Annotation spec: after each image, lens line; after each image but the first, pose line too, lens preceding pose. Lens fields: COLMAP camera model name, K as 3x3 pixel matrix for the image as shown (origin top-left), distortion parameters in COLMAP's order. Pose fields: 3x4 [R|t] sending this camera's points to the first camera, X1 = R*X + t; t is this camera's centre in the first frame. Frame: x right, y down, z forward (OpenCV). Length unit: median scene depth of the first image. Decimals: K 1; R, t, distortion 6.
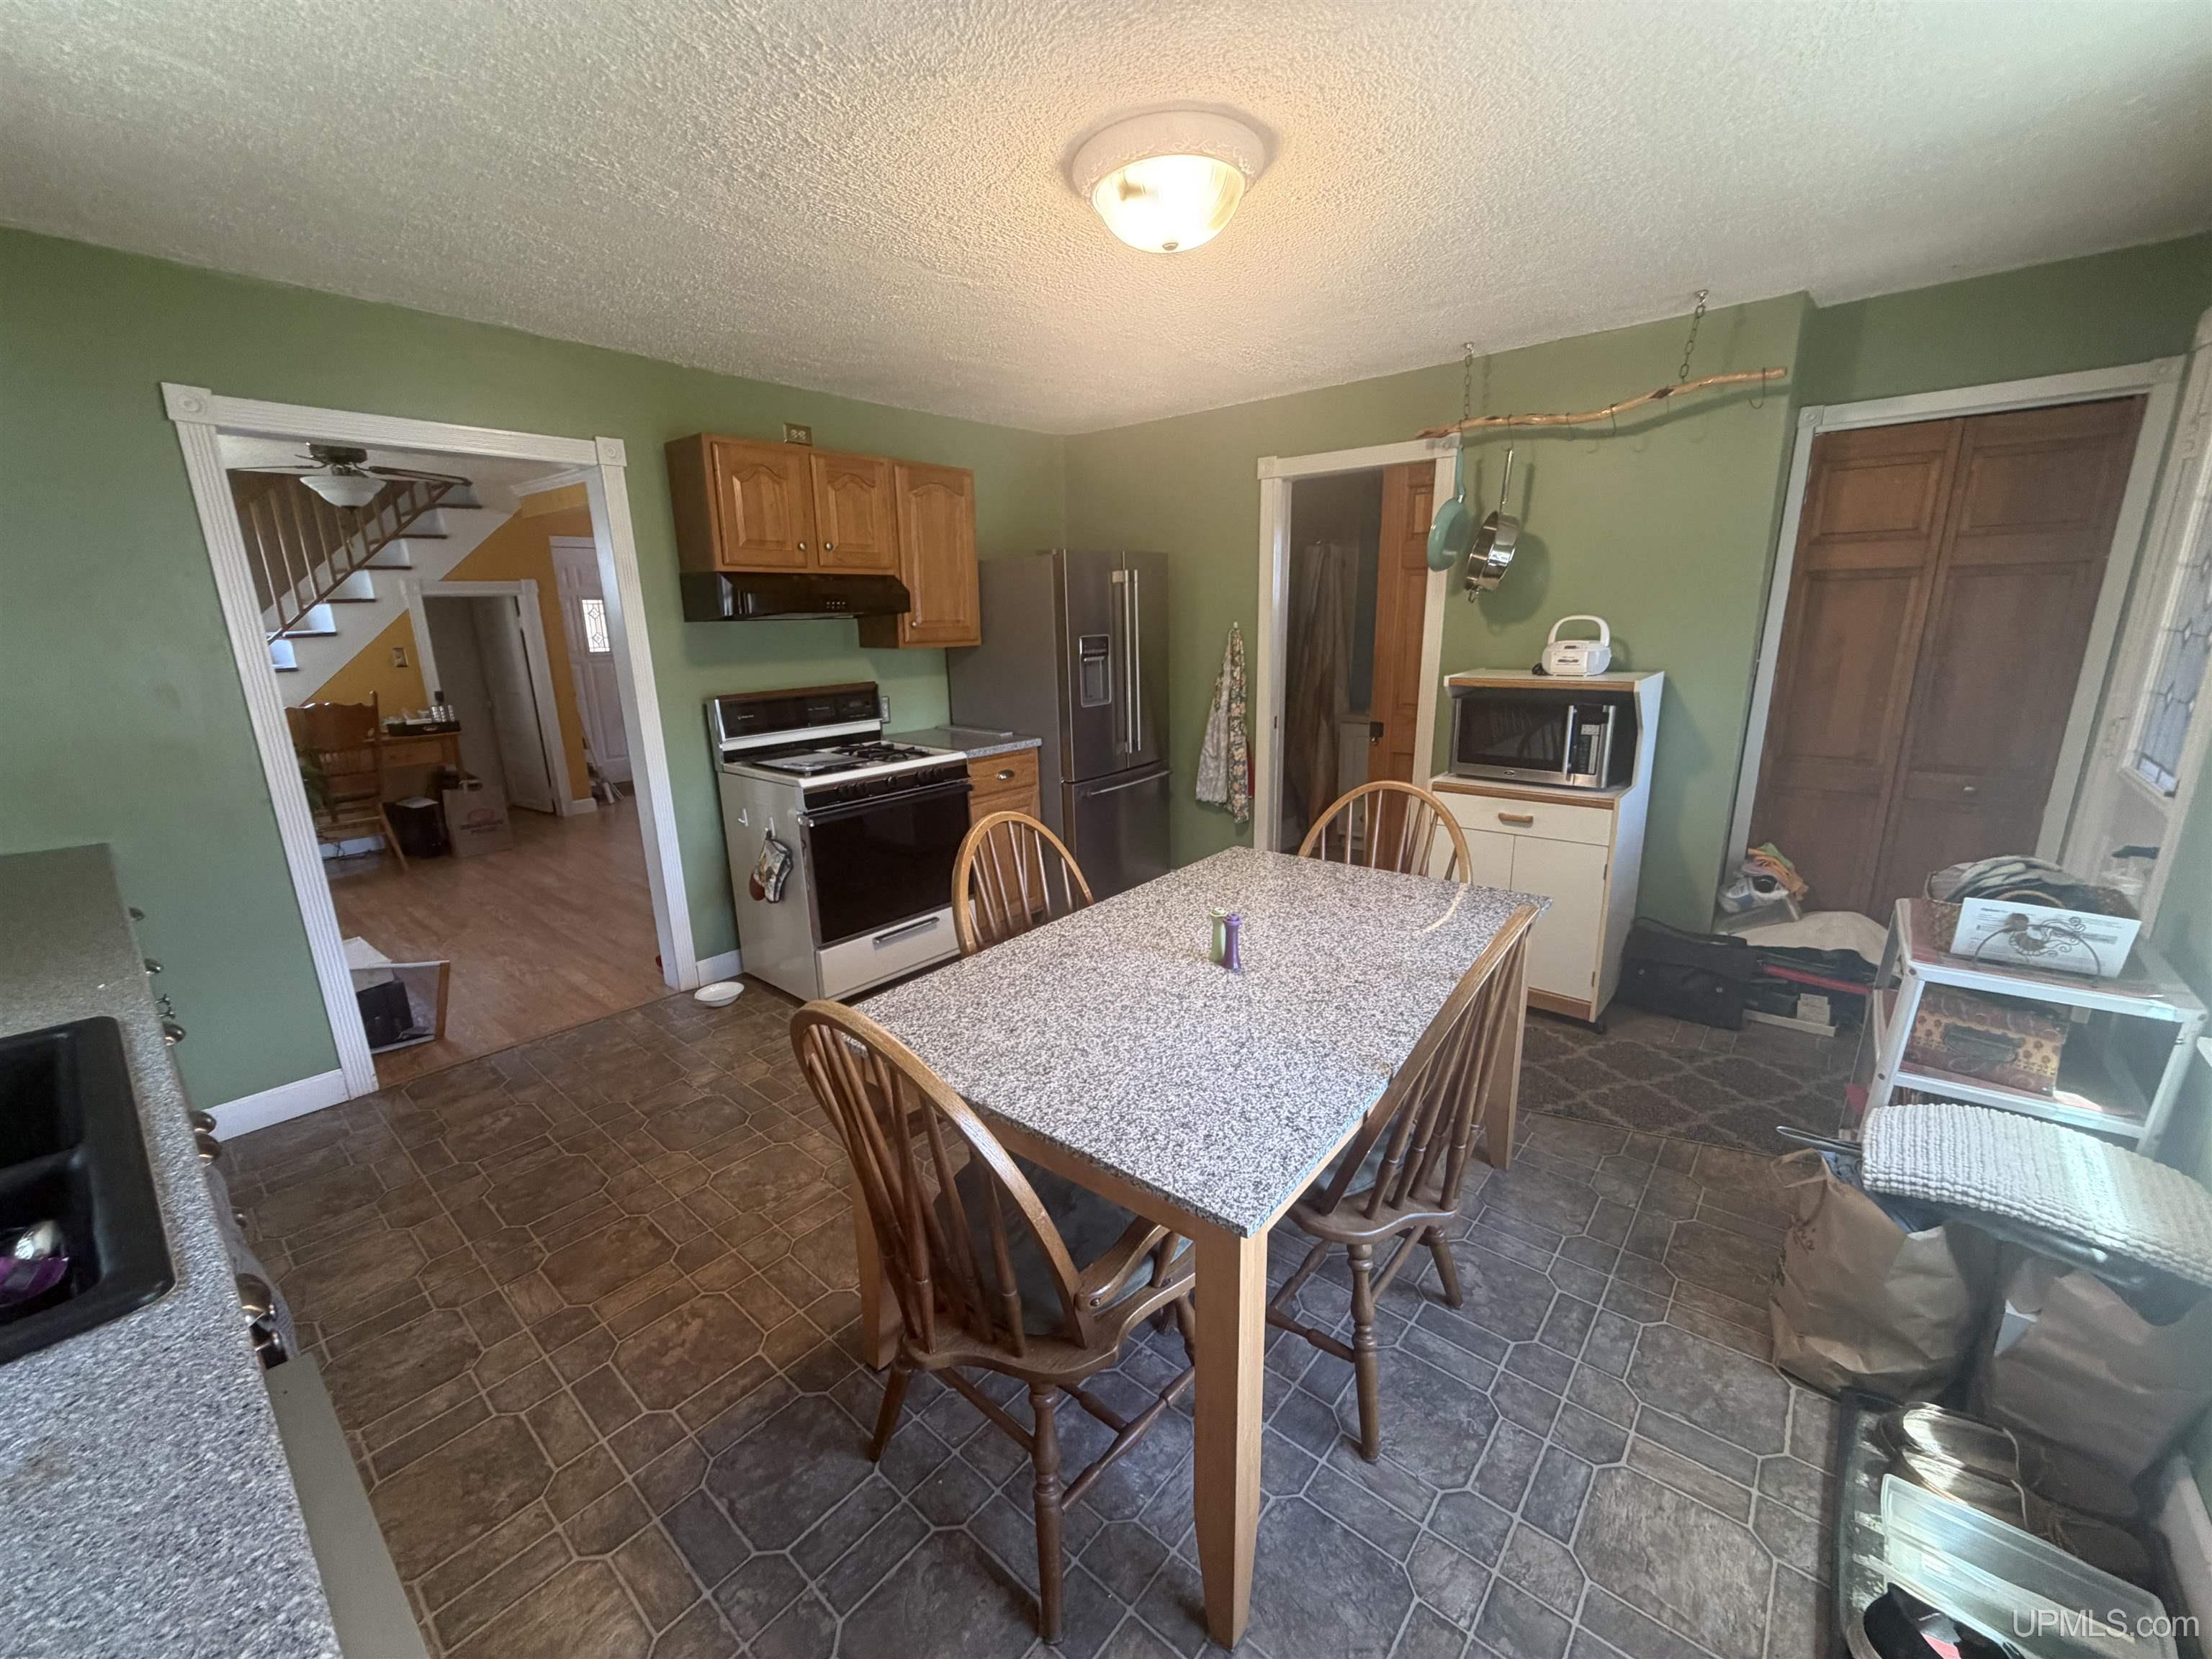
lens RADIAL K [[885.8, 0, 1107.6], [0, 885.8, 831.0], [0, 0, 1]] dist [-0.000659, 0.000732]
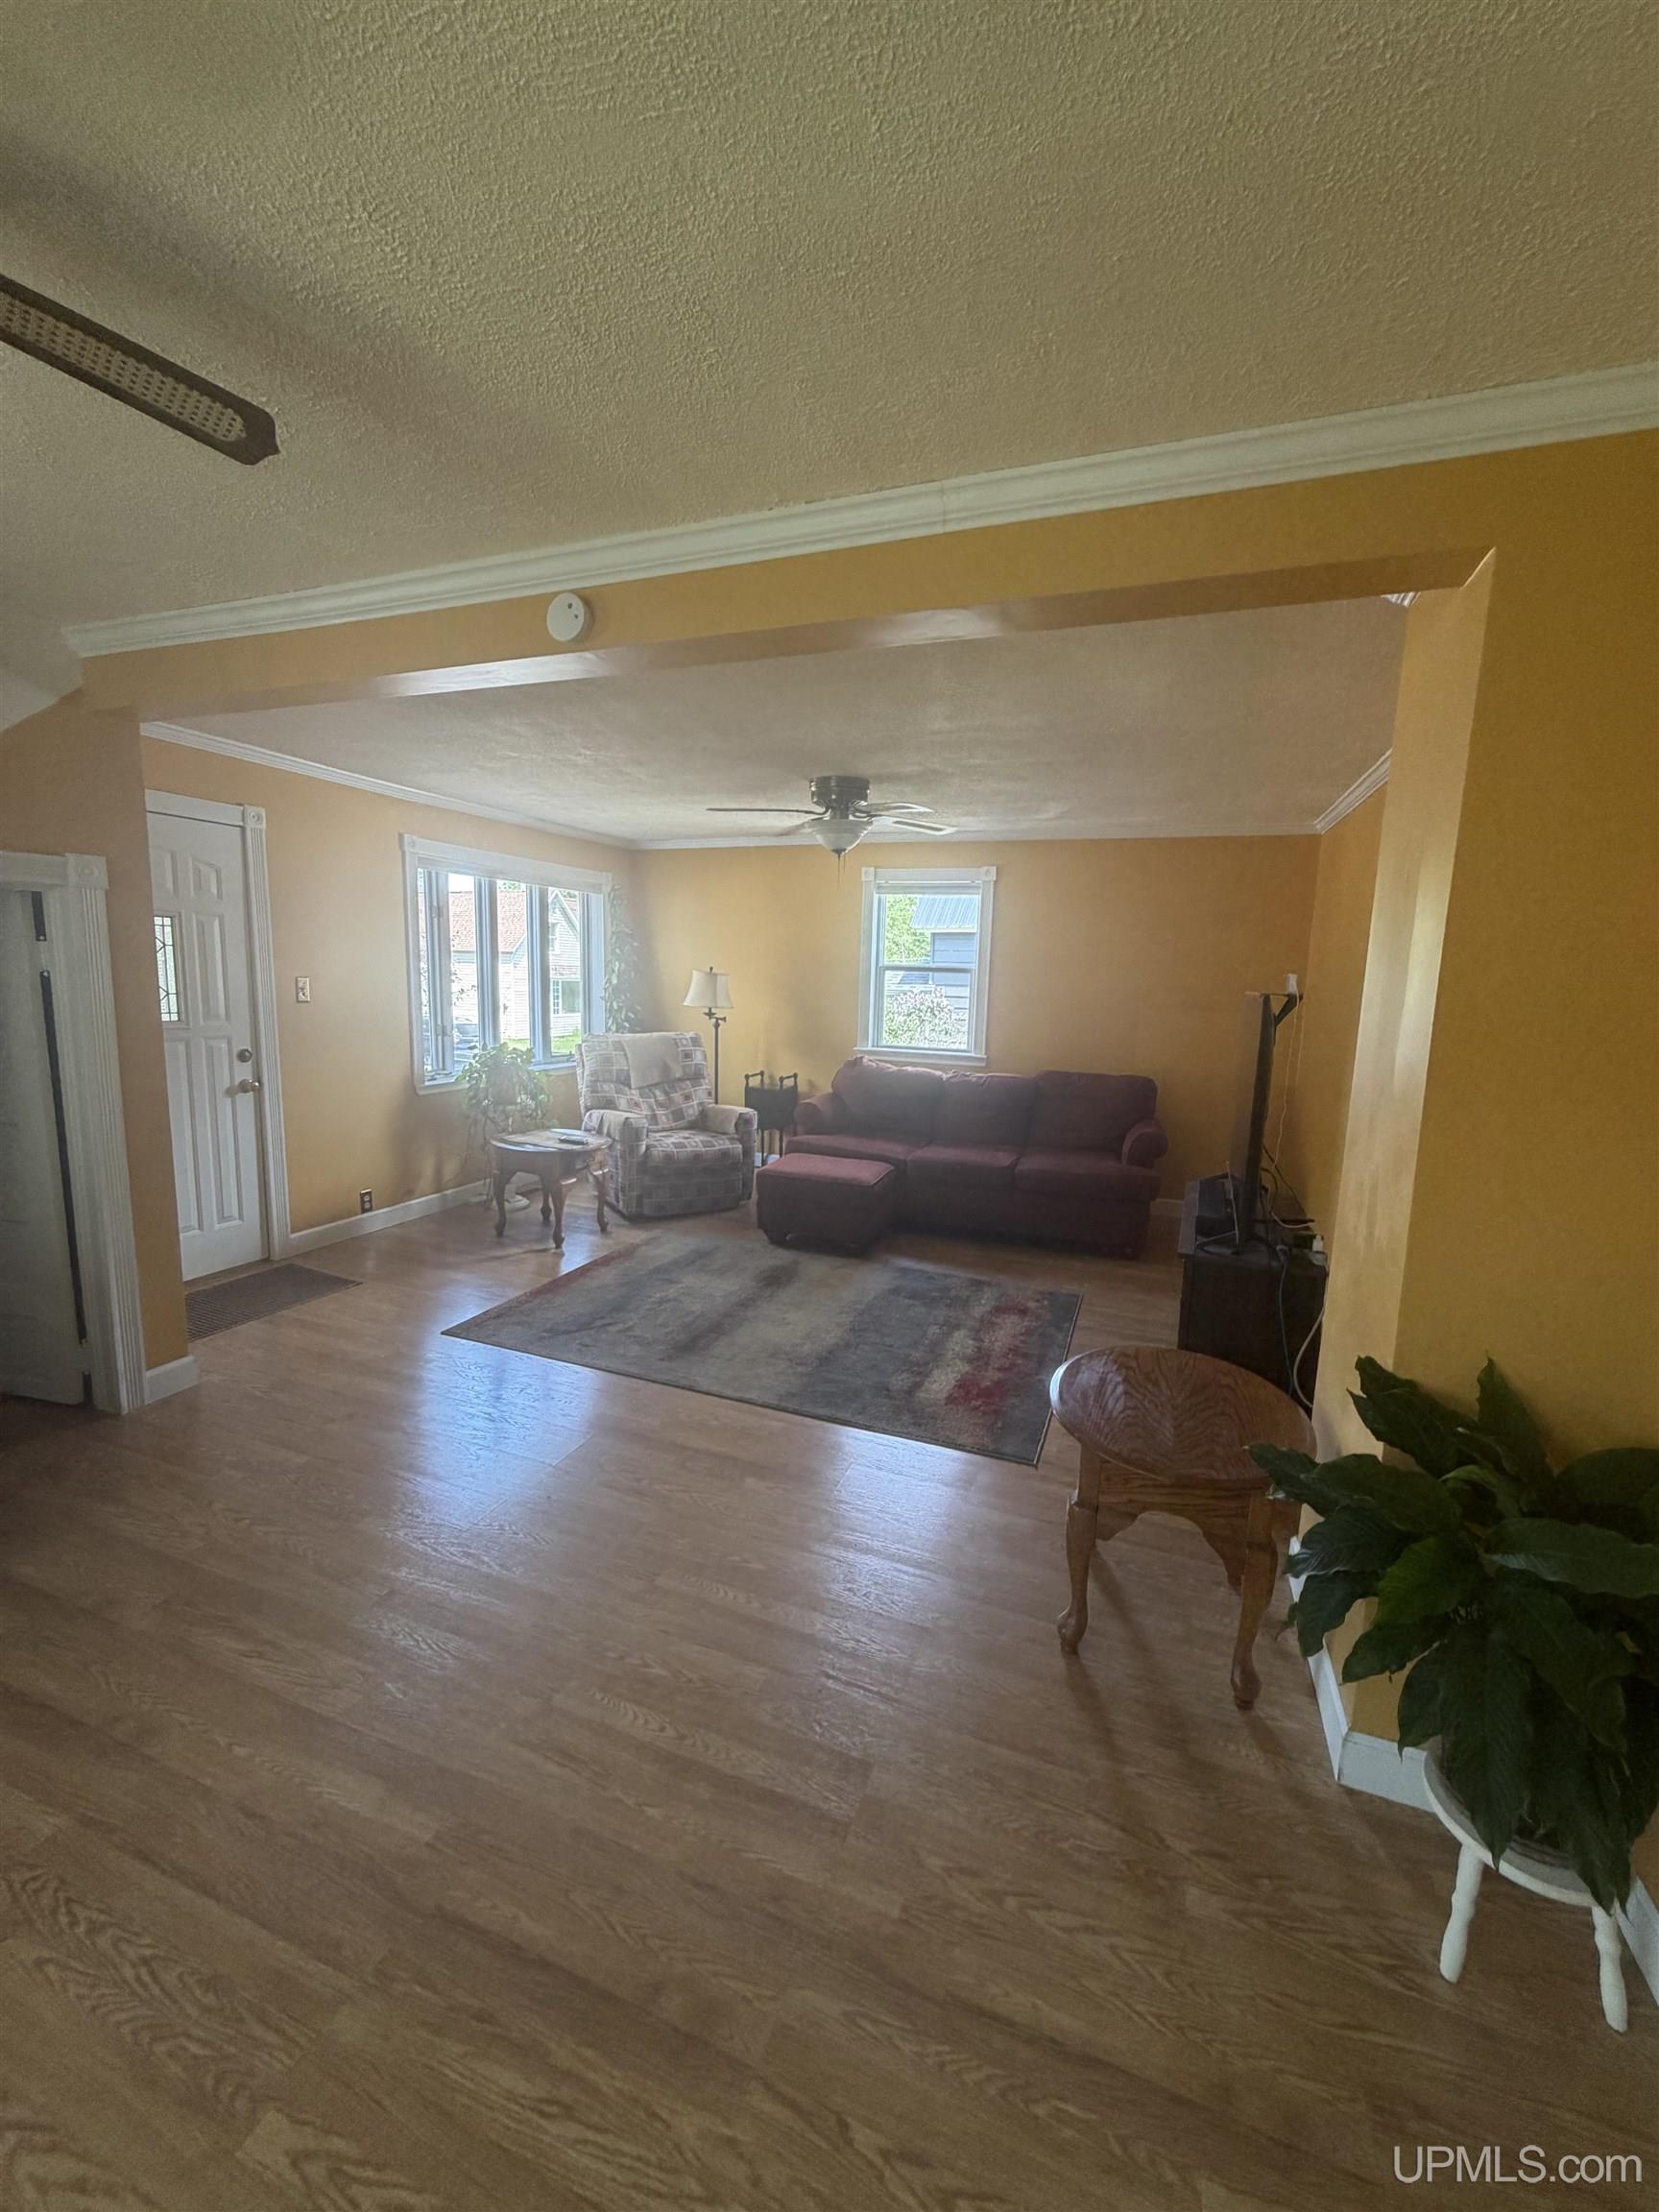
lens RADIAL K [[885.8, 0, 832.1], [0, 885.8, 1102.6], [0, 0, 1]] dist [-0.000659, 0.000732]
pose [[0.940668, -0.000497, 0.339327, -0.489551], [0.034418, 0.994981, -0.093954, -0.124769], [-0.337577, 0.100058, 0.935965, 0.533788]]
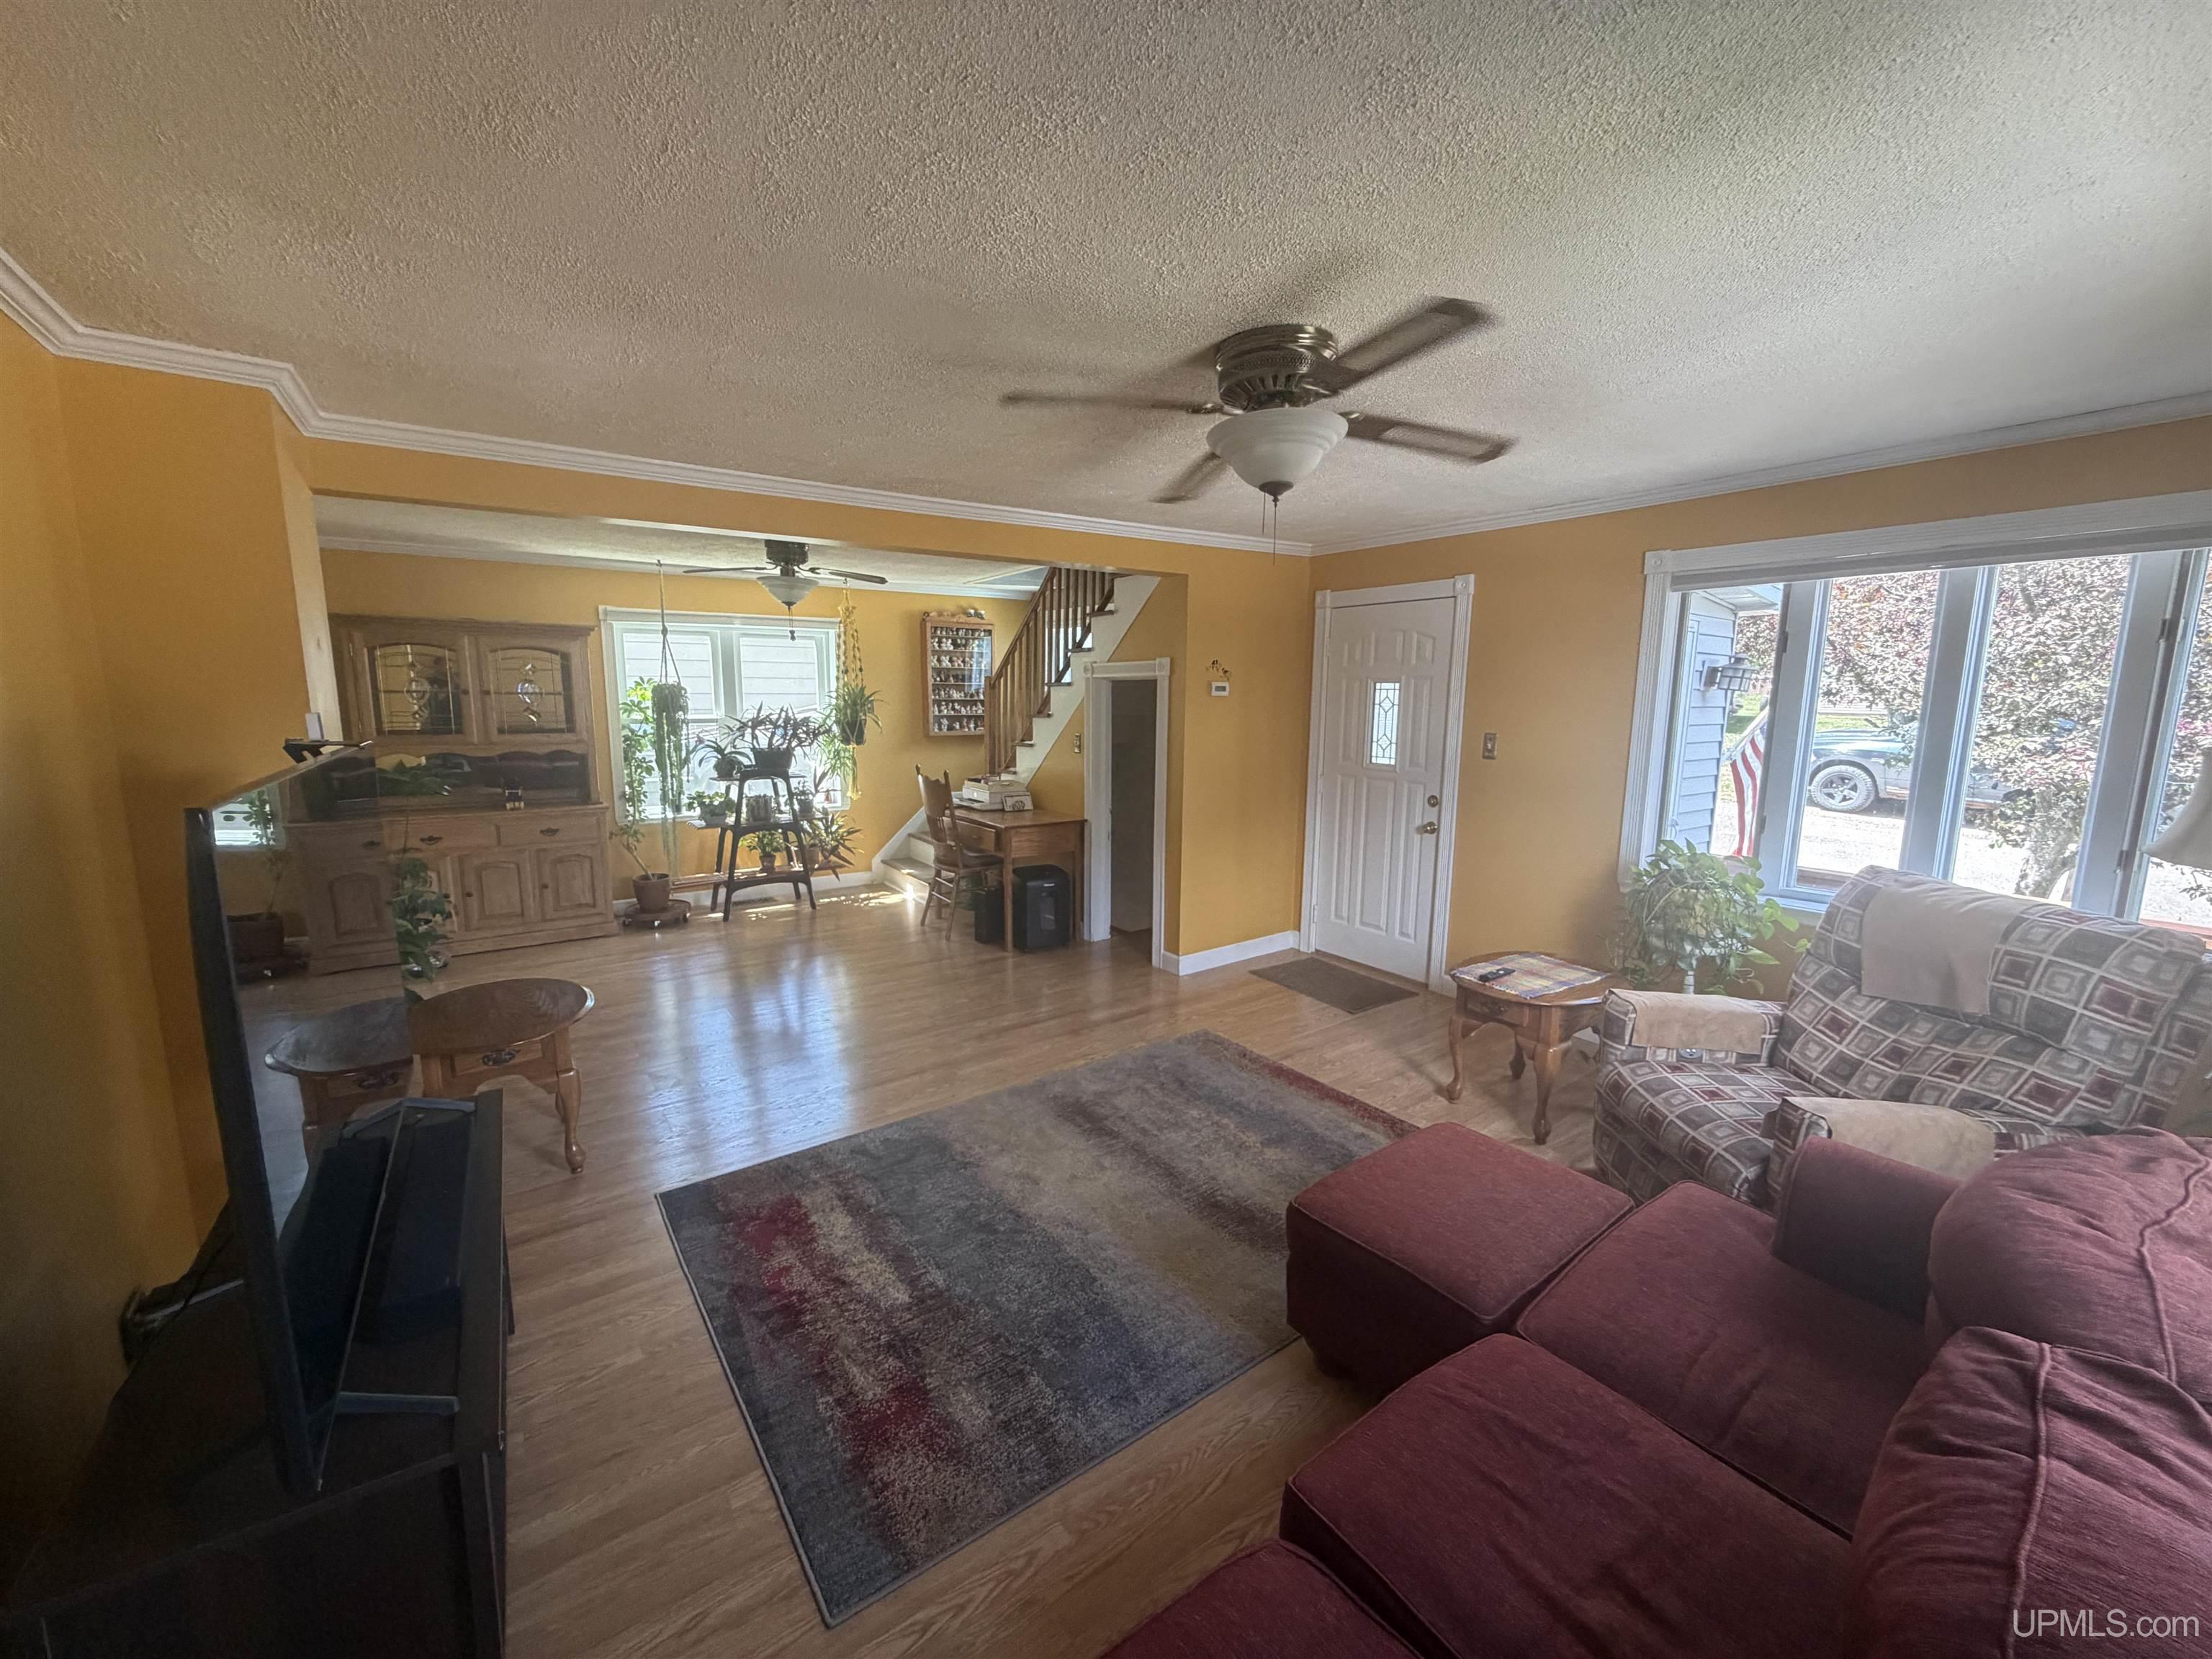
lens RADIAL K [[885.8, 0, 1107.6], [0, 885.8, 831.0], [0, 0, 1]] dist [-0.000659, 0.000732]
pose [[-0.238276, 0.168587, -0.956453, 0.109156], [-0.237873, 0.944692, 0.225774, -0.317364], [0.941616, 0.281311, -0.184995, 1.187927]]
